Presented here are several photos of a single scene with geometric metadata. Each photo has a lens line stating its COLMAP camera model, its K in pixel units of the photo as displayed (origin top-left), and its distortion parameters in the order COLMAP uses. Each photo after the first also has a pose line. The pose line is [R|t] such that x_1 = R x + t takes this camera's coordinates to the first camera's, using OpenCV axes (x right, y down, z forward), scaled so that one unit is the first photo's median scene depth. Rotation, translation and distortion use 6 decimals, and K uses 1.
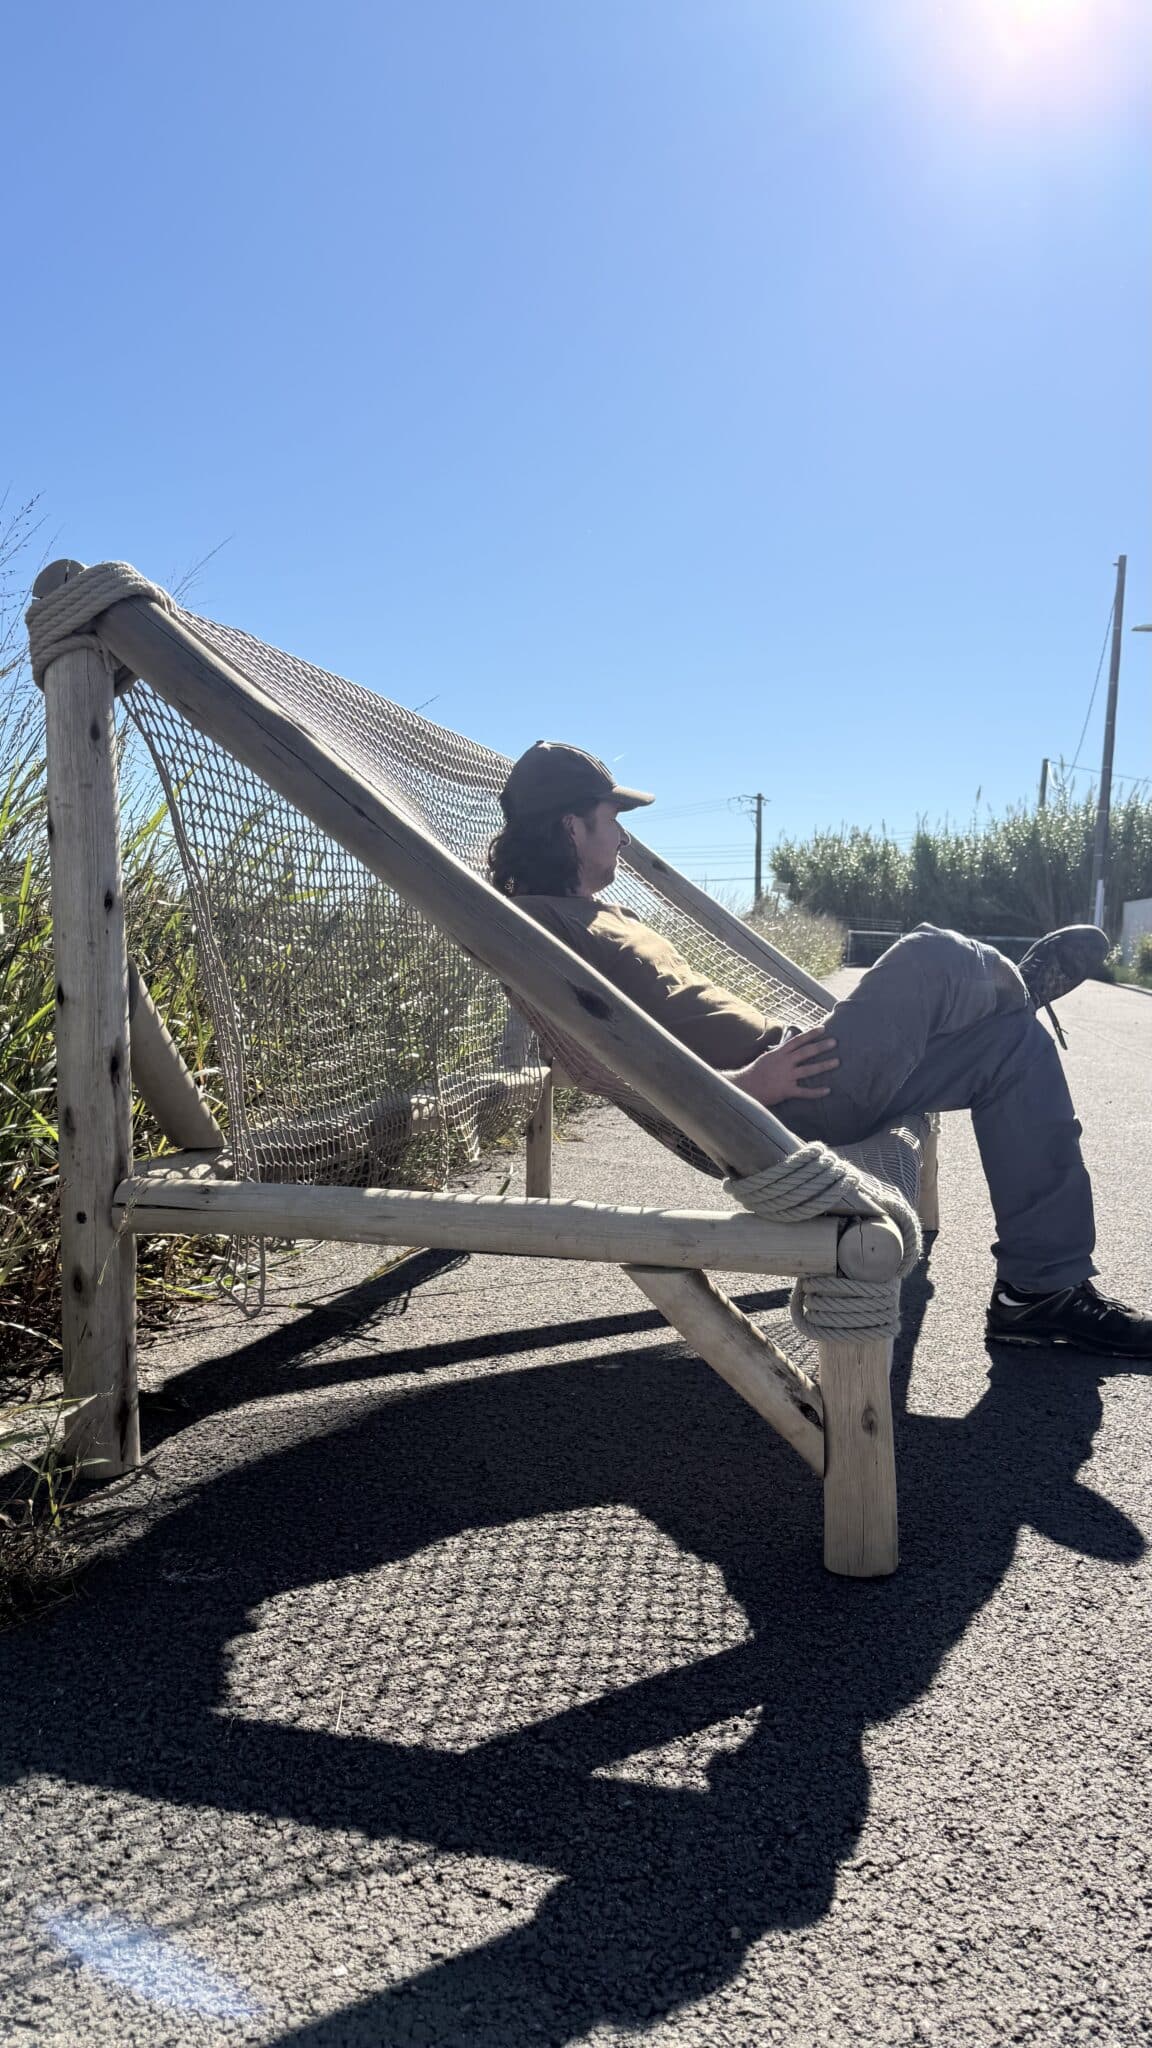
lens RADIAL K [[1545.6, 0, 576.0], [0, 1545.6, 1024.0], [0, 0, 1]] dist [-0.007629, -0.001520]
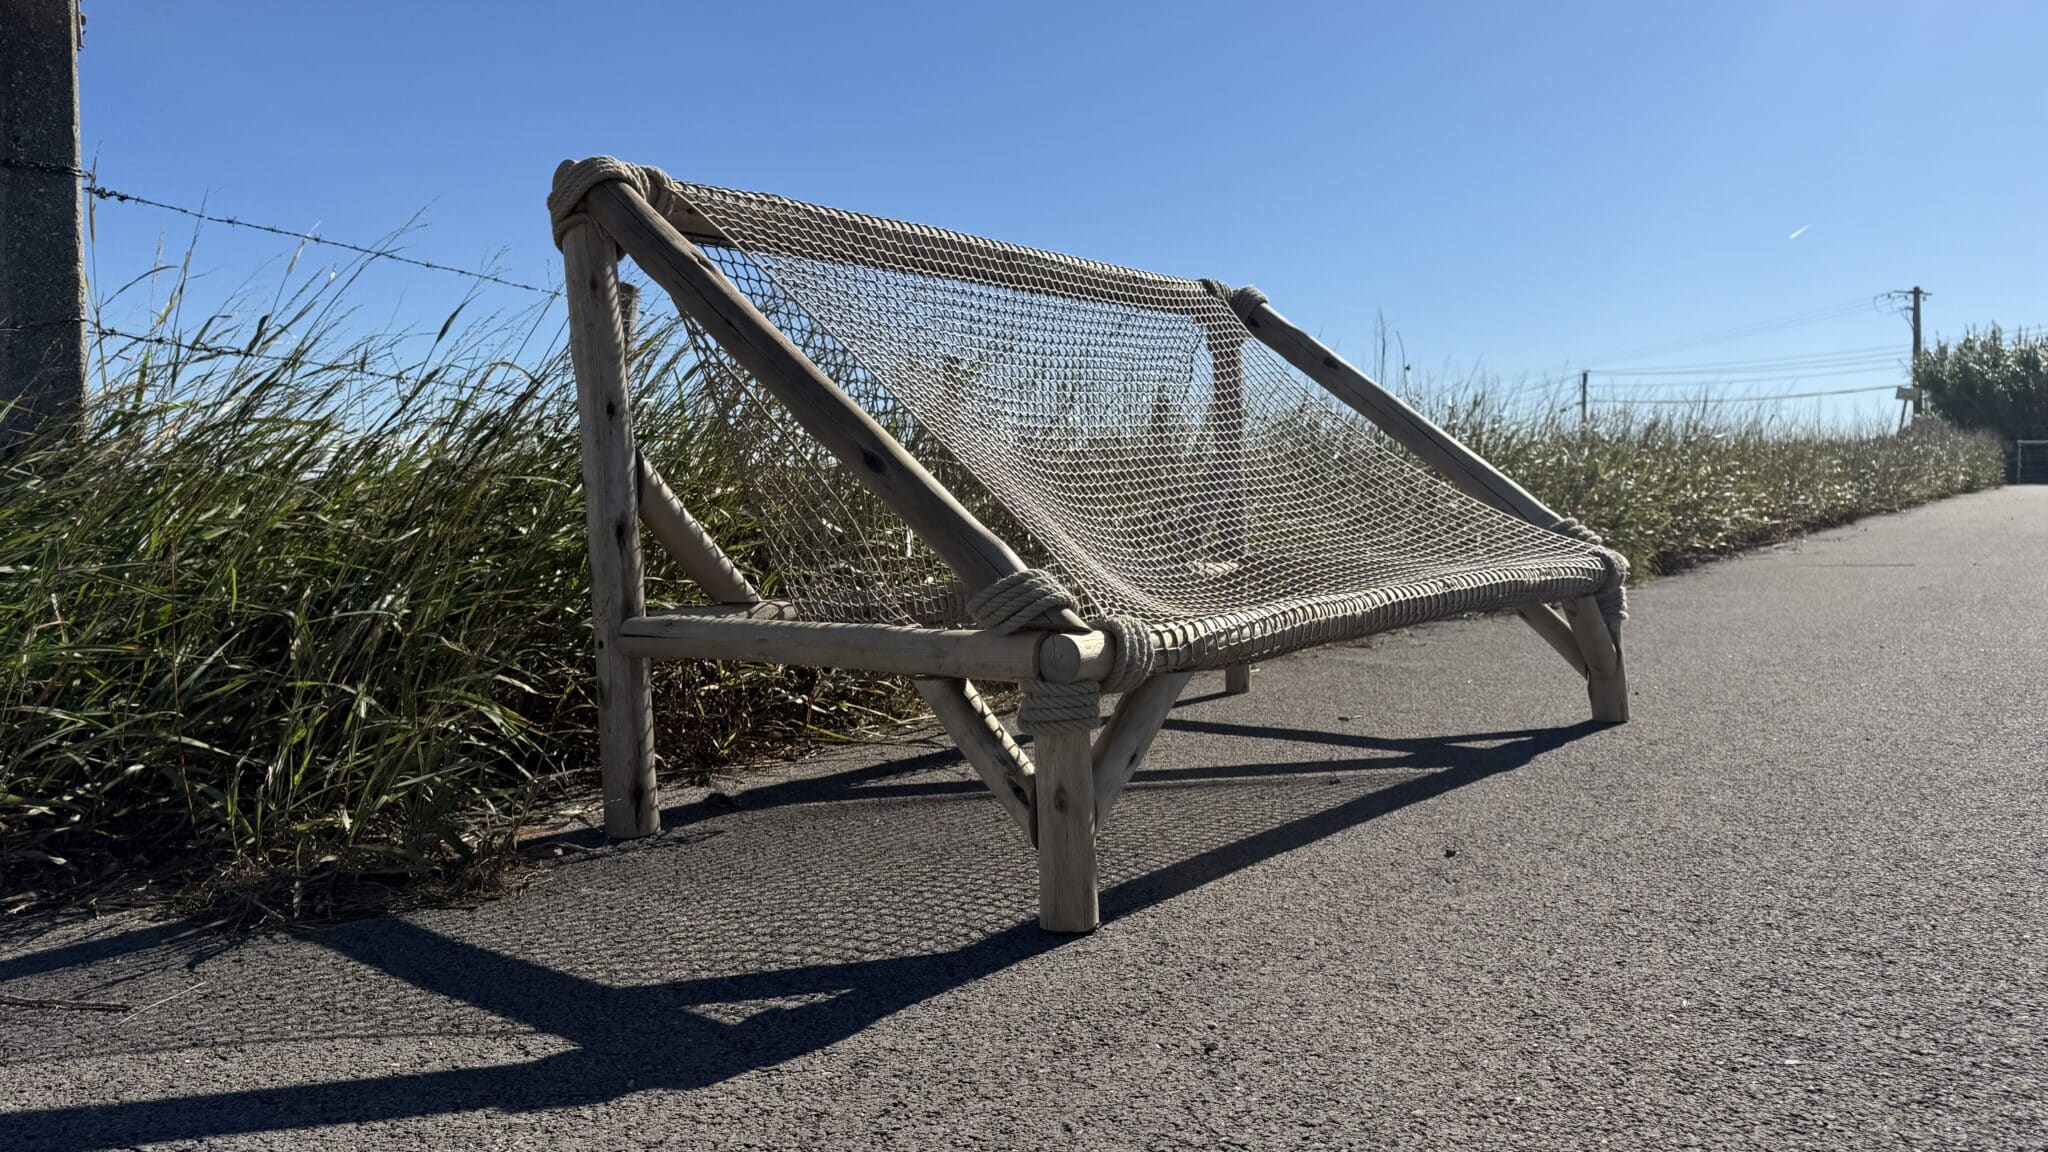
lens RADIAL K [[1545.6, 0, 1025.7], [0, 1545.6, 612.3], [0, 0, 1]] dist [-0.007629, -0.001520]
pose [[0.903905, -0.012294, -0.427558, 0.609243], [0.023248, 0.999521, 0.020408, 0.079342], [0.427102, -0.028387, 0.903758, -0.067567]]
